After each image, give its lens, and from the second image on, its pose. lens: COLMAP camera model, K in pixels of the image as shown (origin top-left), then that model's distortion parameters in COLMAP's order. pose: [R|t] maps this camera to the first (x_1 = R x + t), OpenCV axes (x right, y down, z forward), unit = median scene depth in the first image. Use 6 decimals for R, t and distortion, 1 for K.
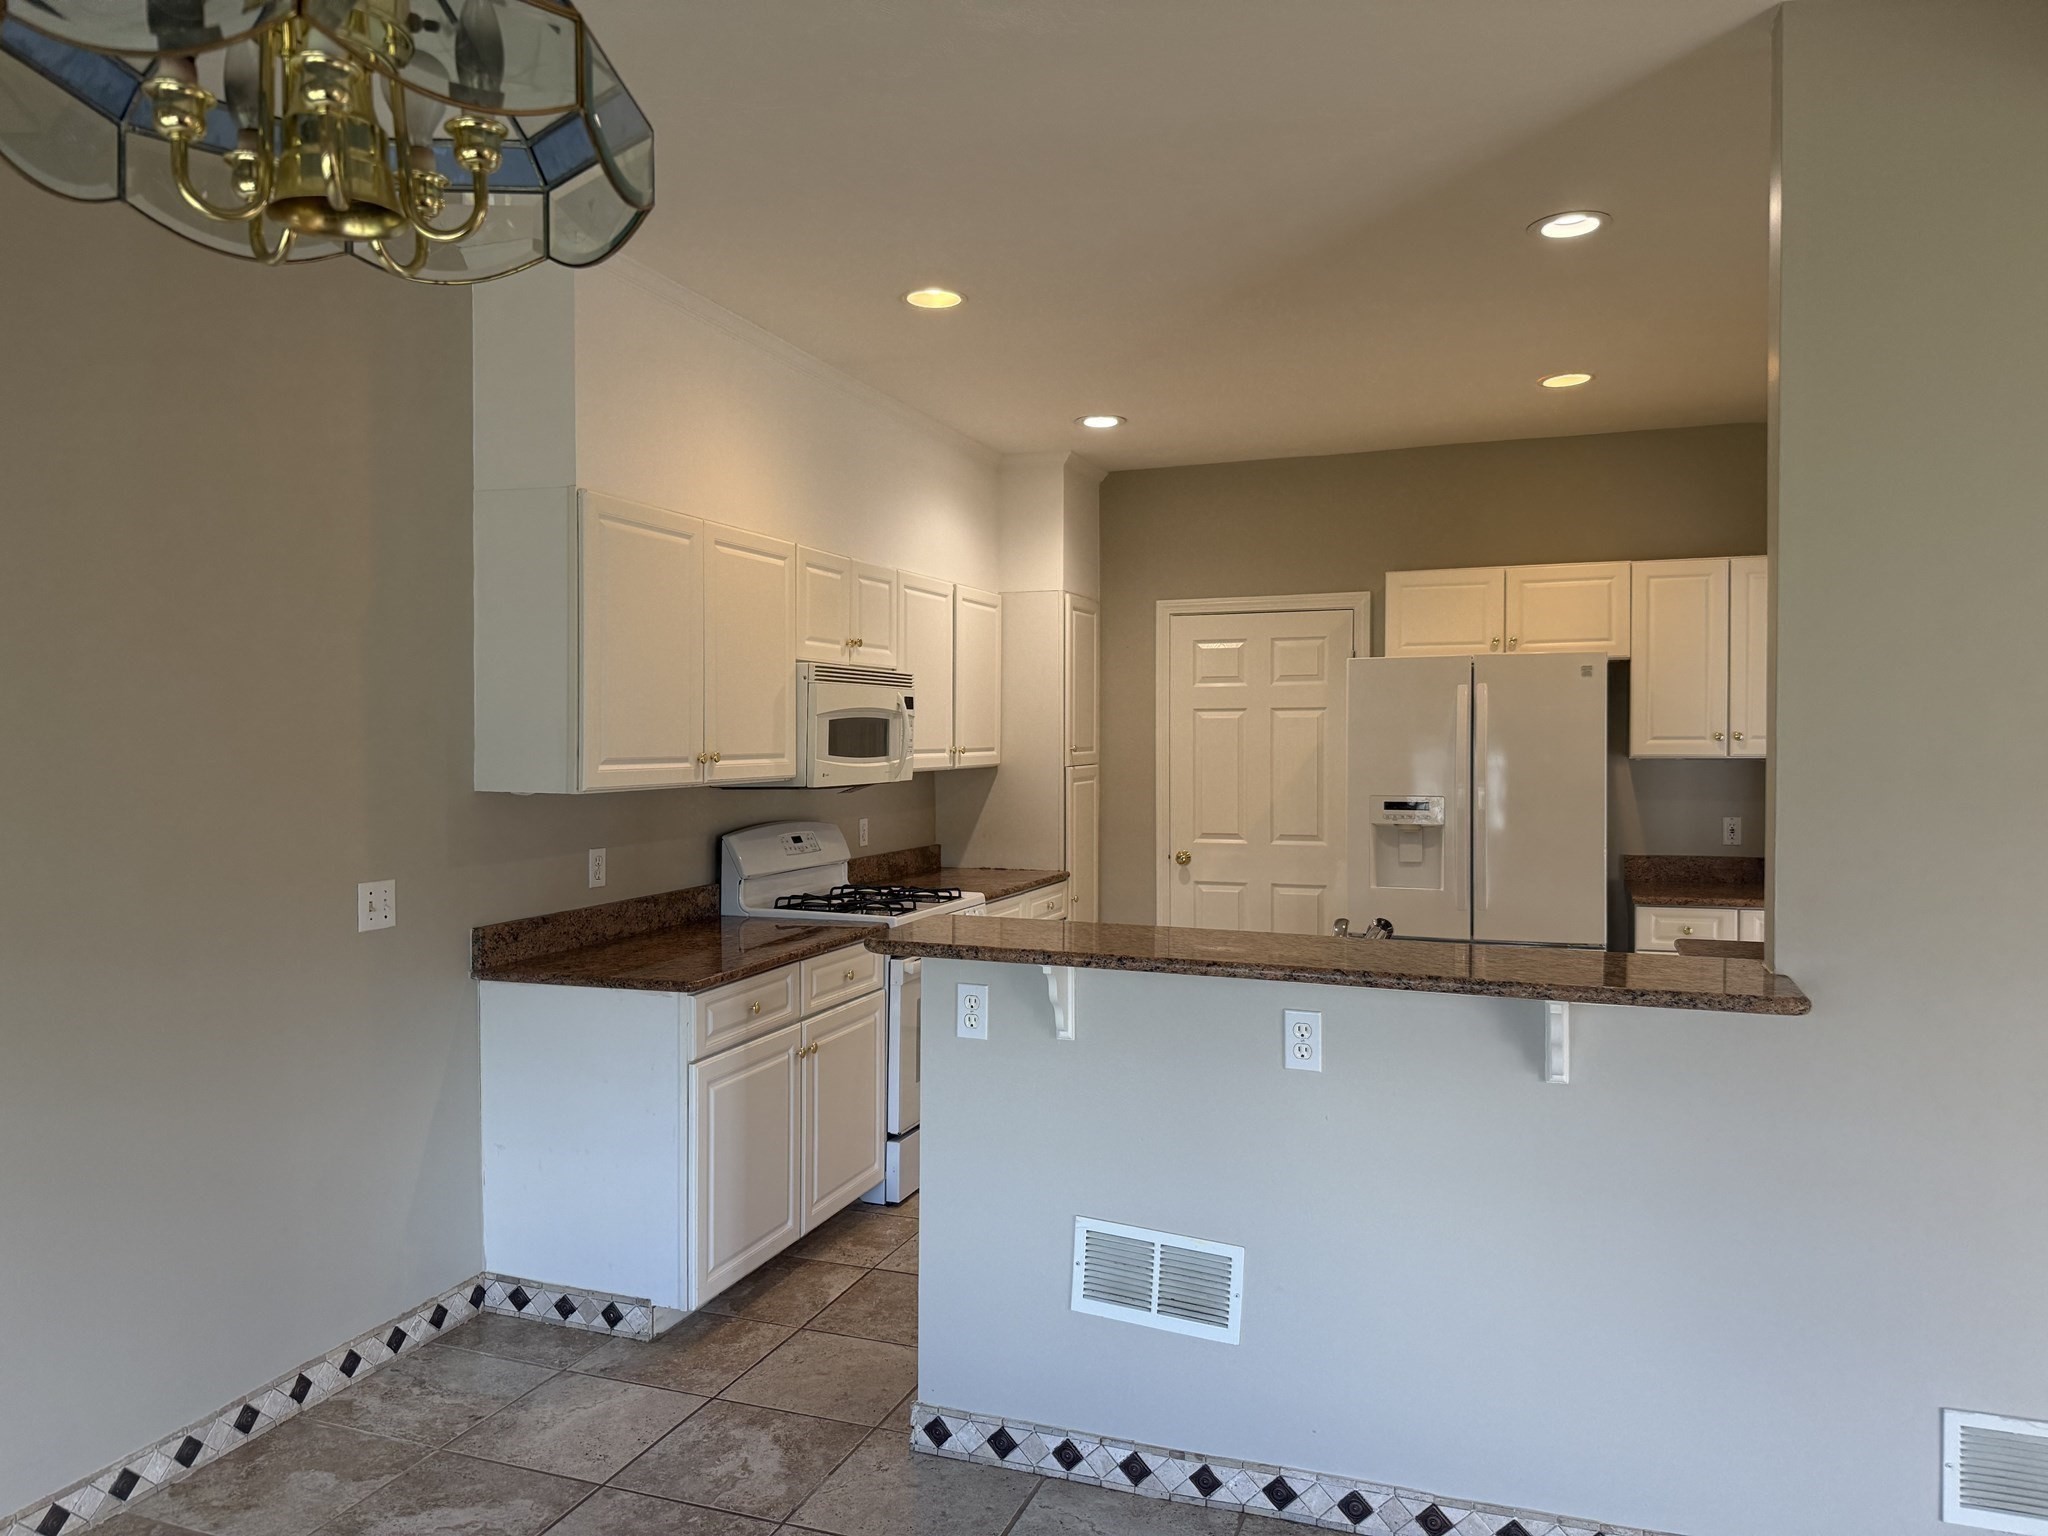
lens RADIAL K [[1444.3, 0, 1018.5], [0, 1444.3, 762.1], [0, 0, 1]] dist [0.055783, -0.066731]
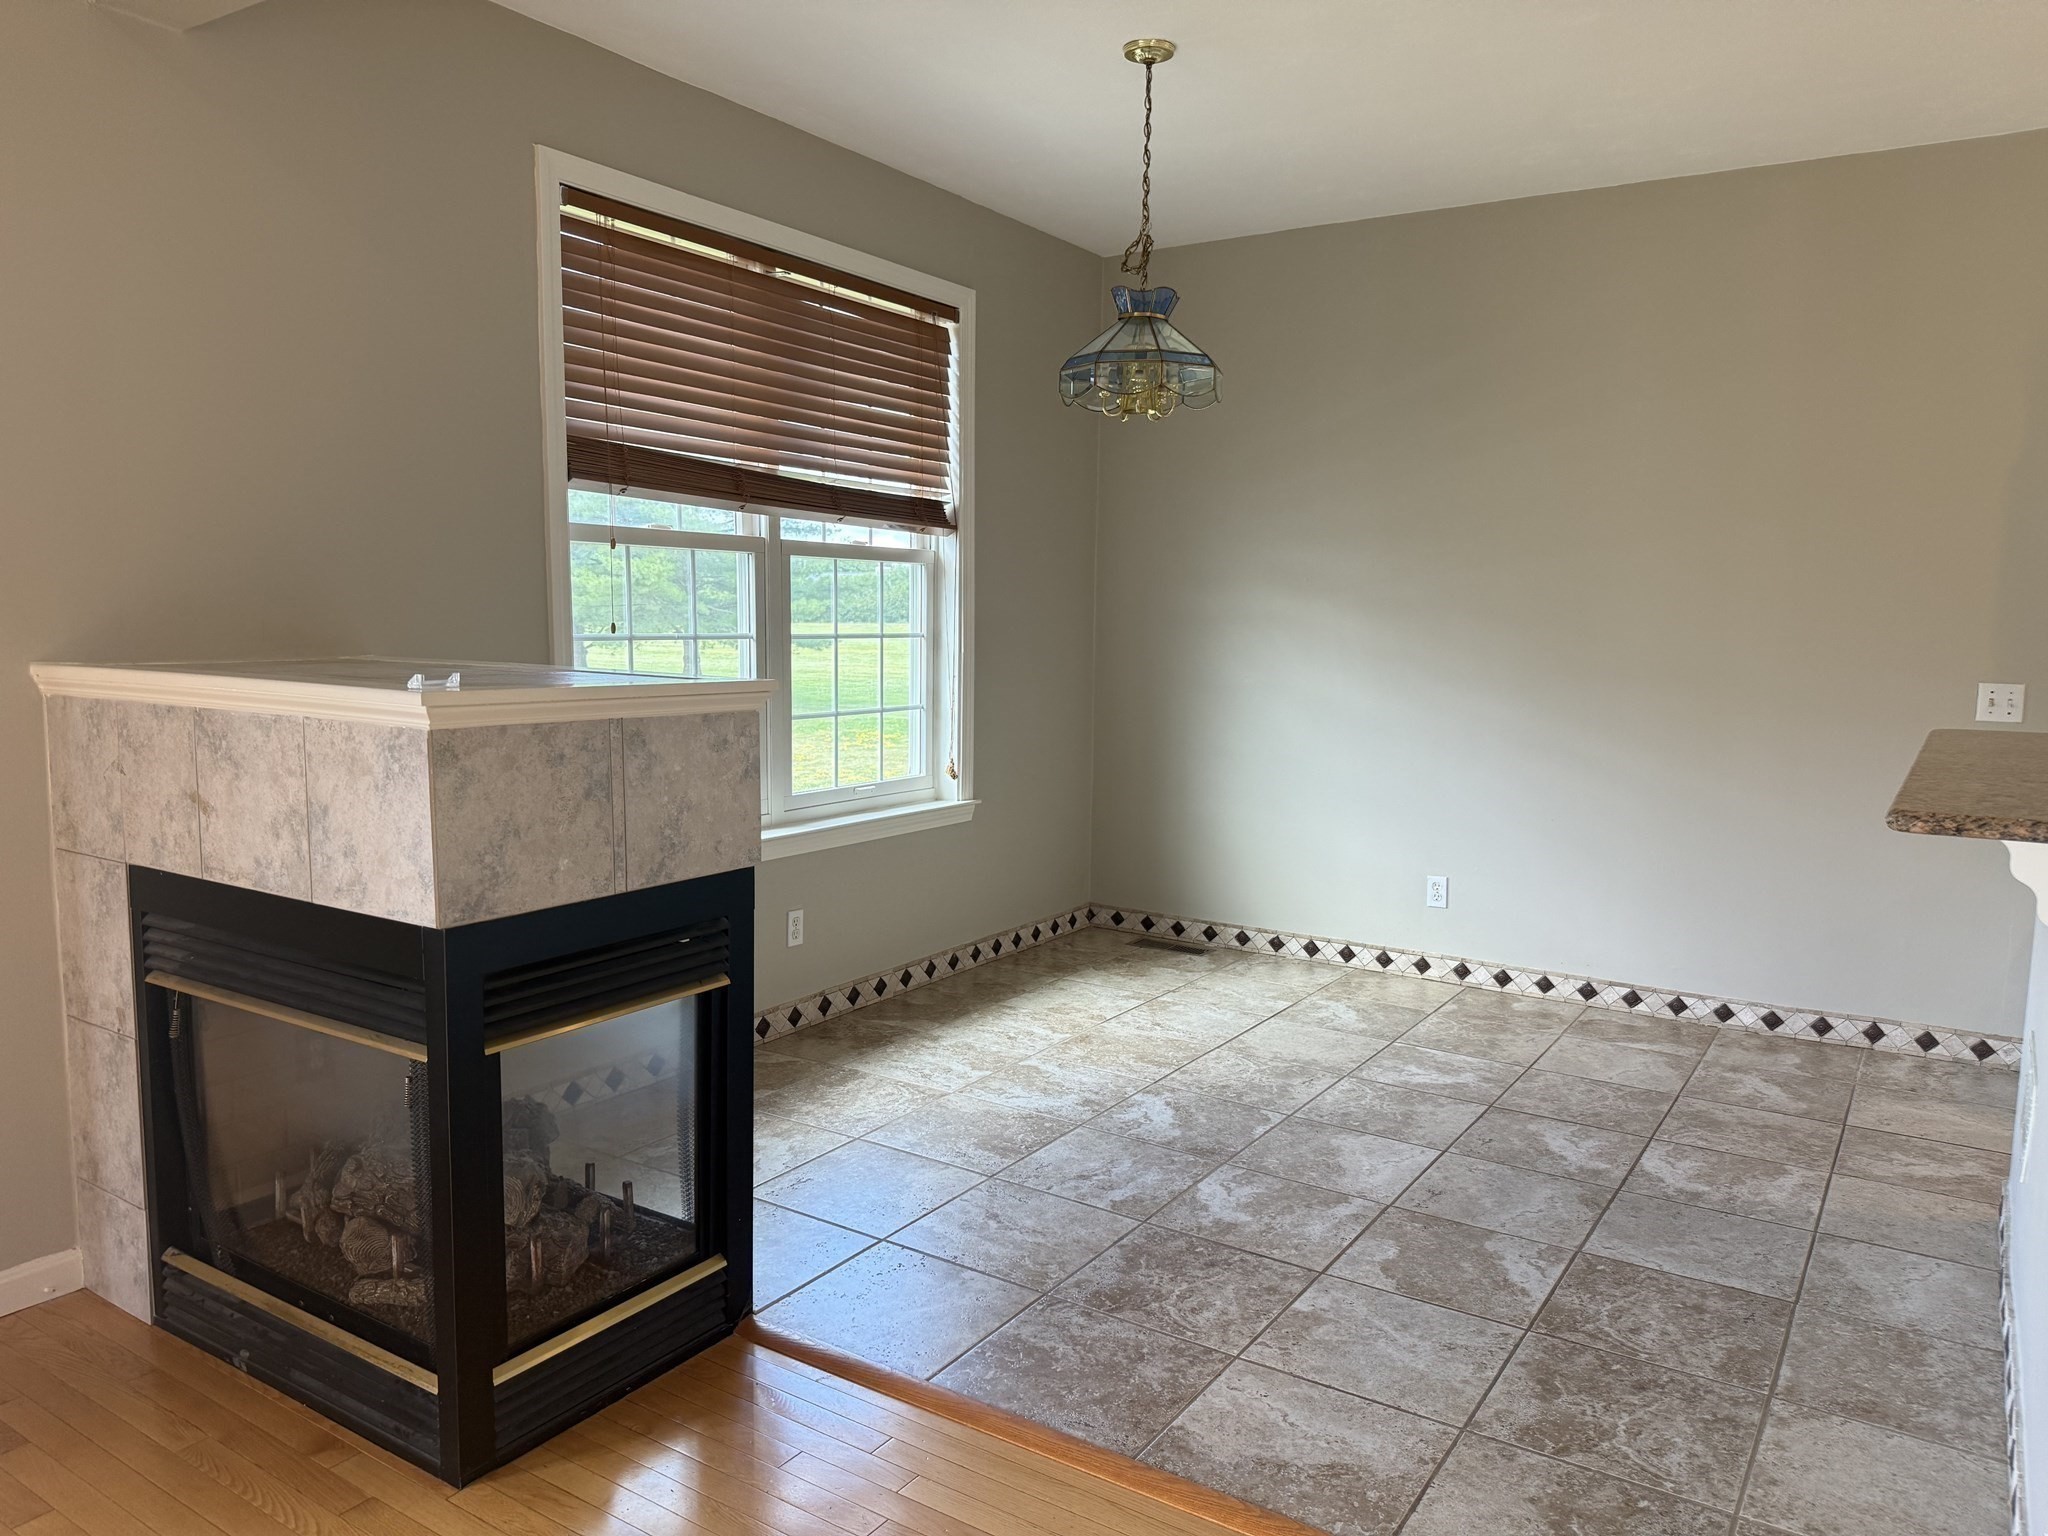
lens RADIAL K [[1444.3, 0, 1006.7], [0, 1444.3, 767.7], [0, 0, 1]] dist [0.055783, -0.066731]
pose [[-0.239006, 0.099879, -0.965868, 0.812413], [-0.030422, 0.993437, 0.110258, 0.034309], [0.970541, 0.055736, -0.234399, 0.389912]]
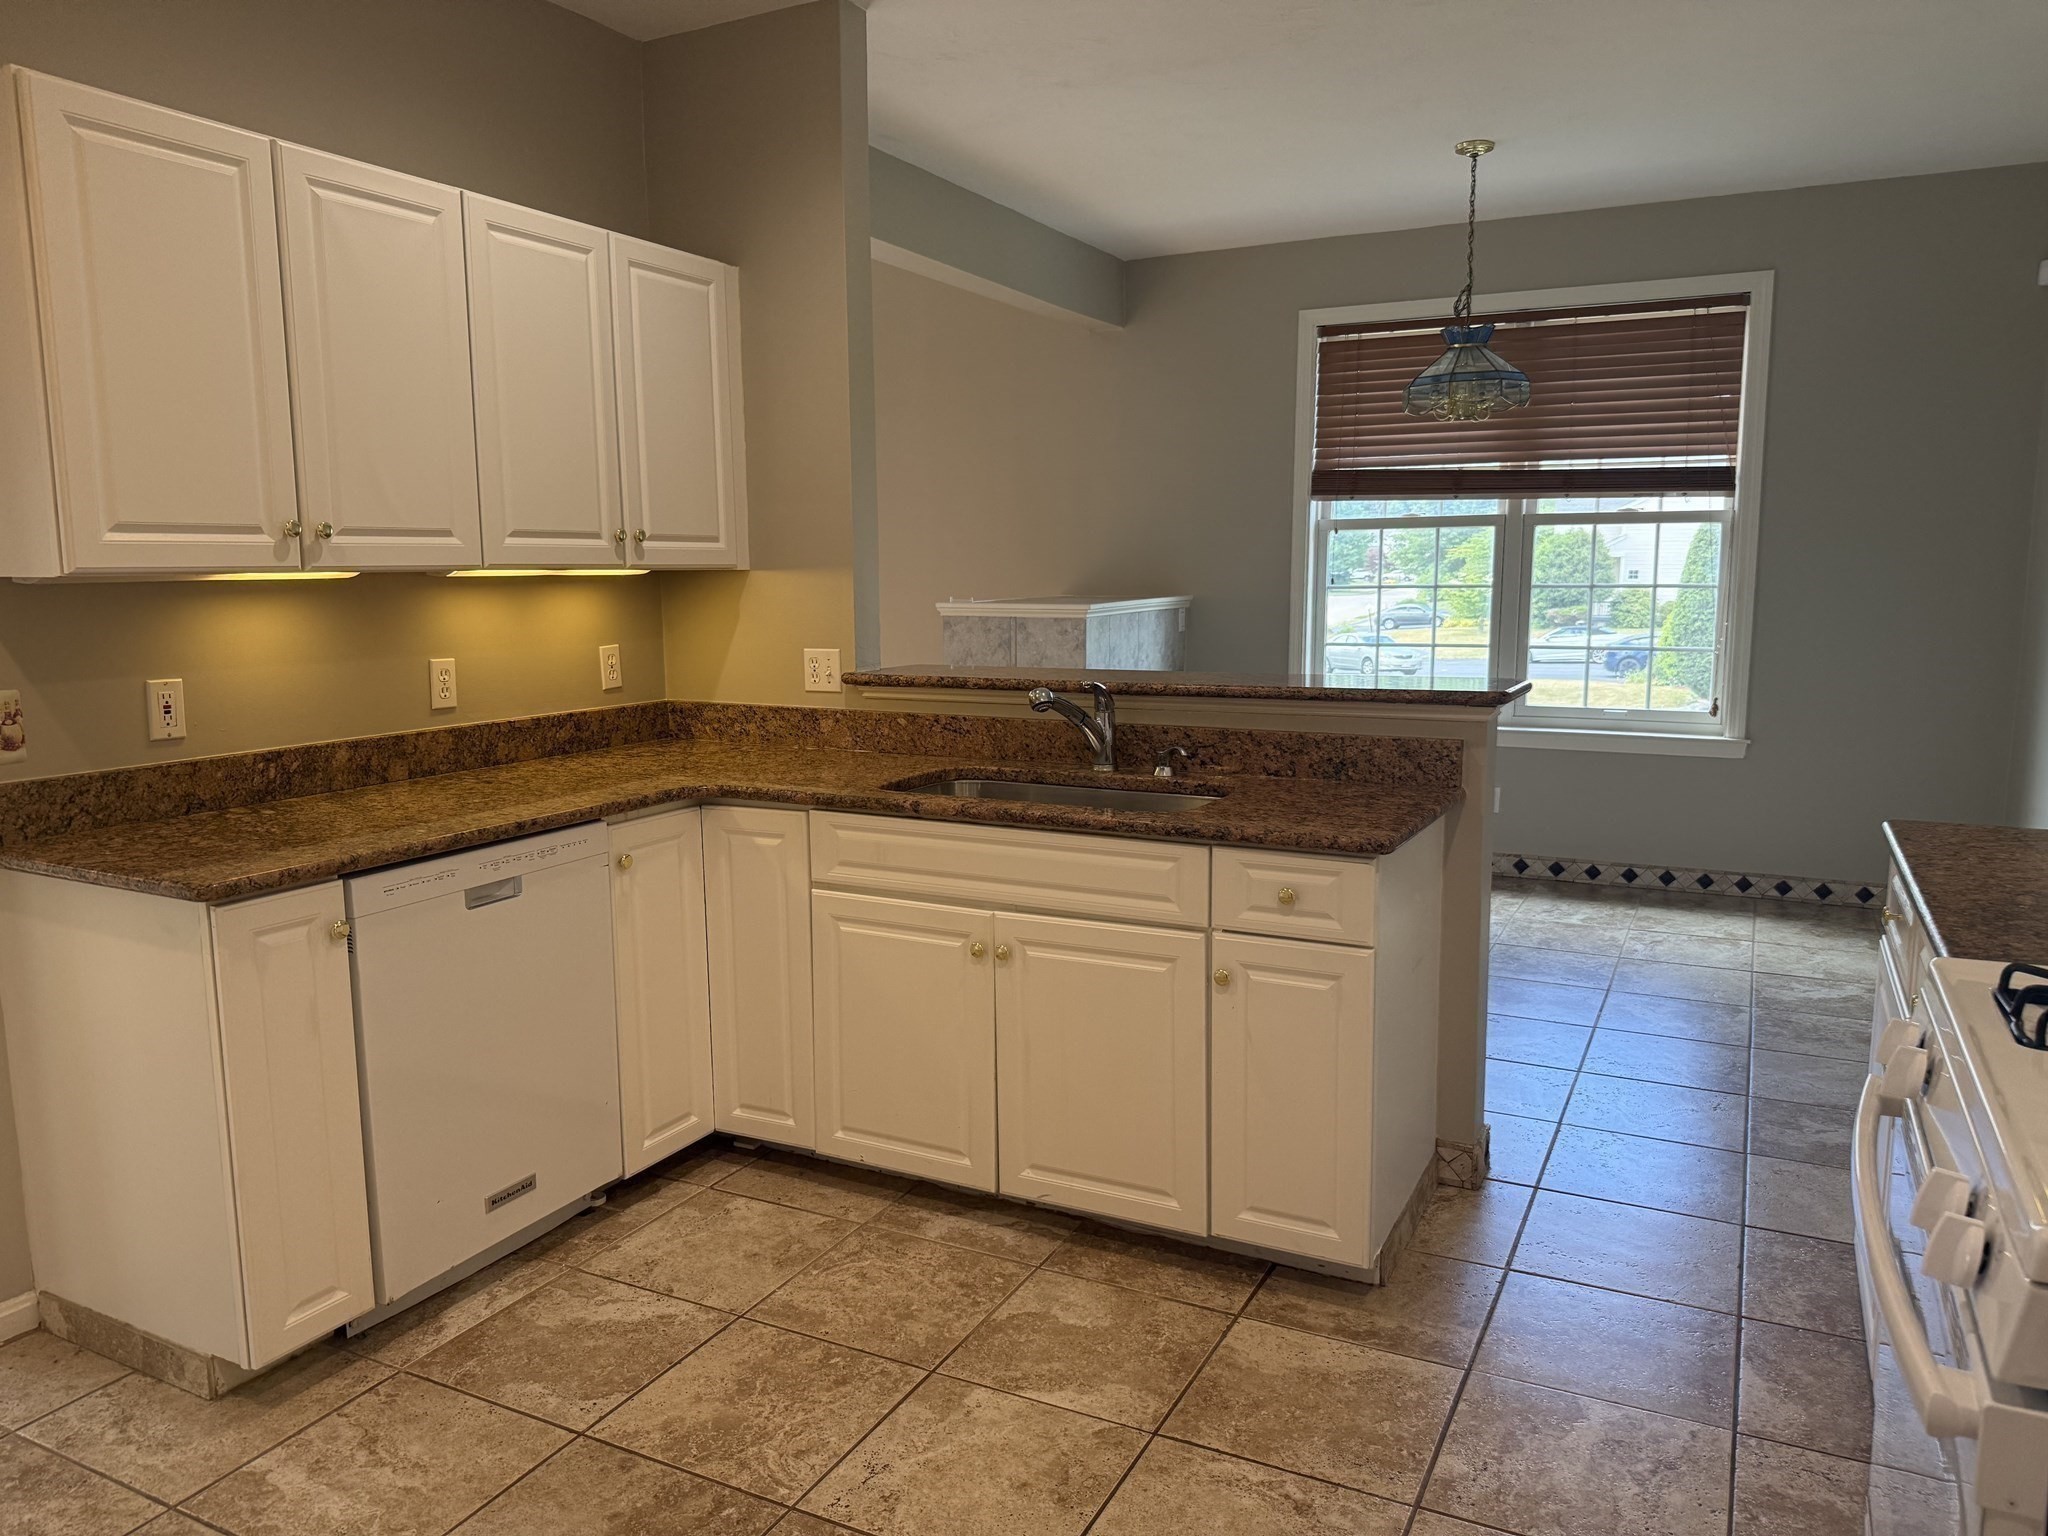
lens RADIAL K [[1444.3, 0, 1027.5], [0, 1444.3, 773.7], [0, 0, 1]] dist [0.055783, -0.066731]
pose [[-0.992051, -0.018374, 0.124485, 0.107546], [0.002192, 0.986608, 0.163094, 0.005794], [-0.125815, 0.162071, -0.978726, 1.512627]]
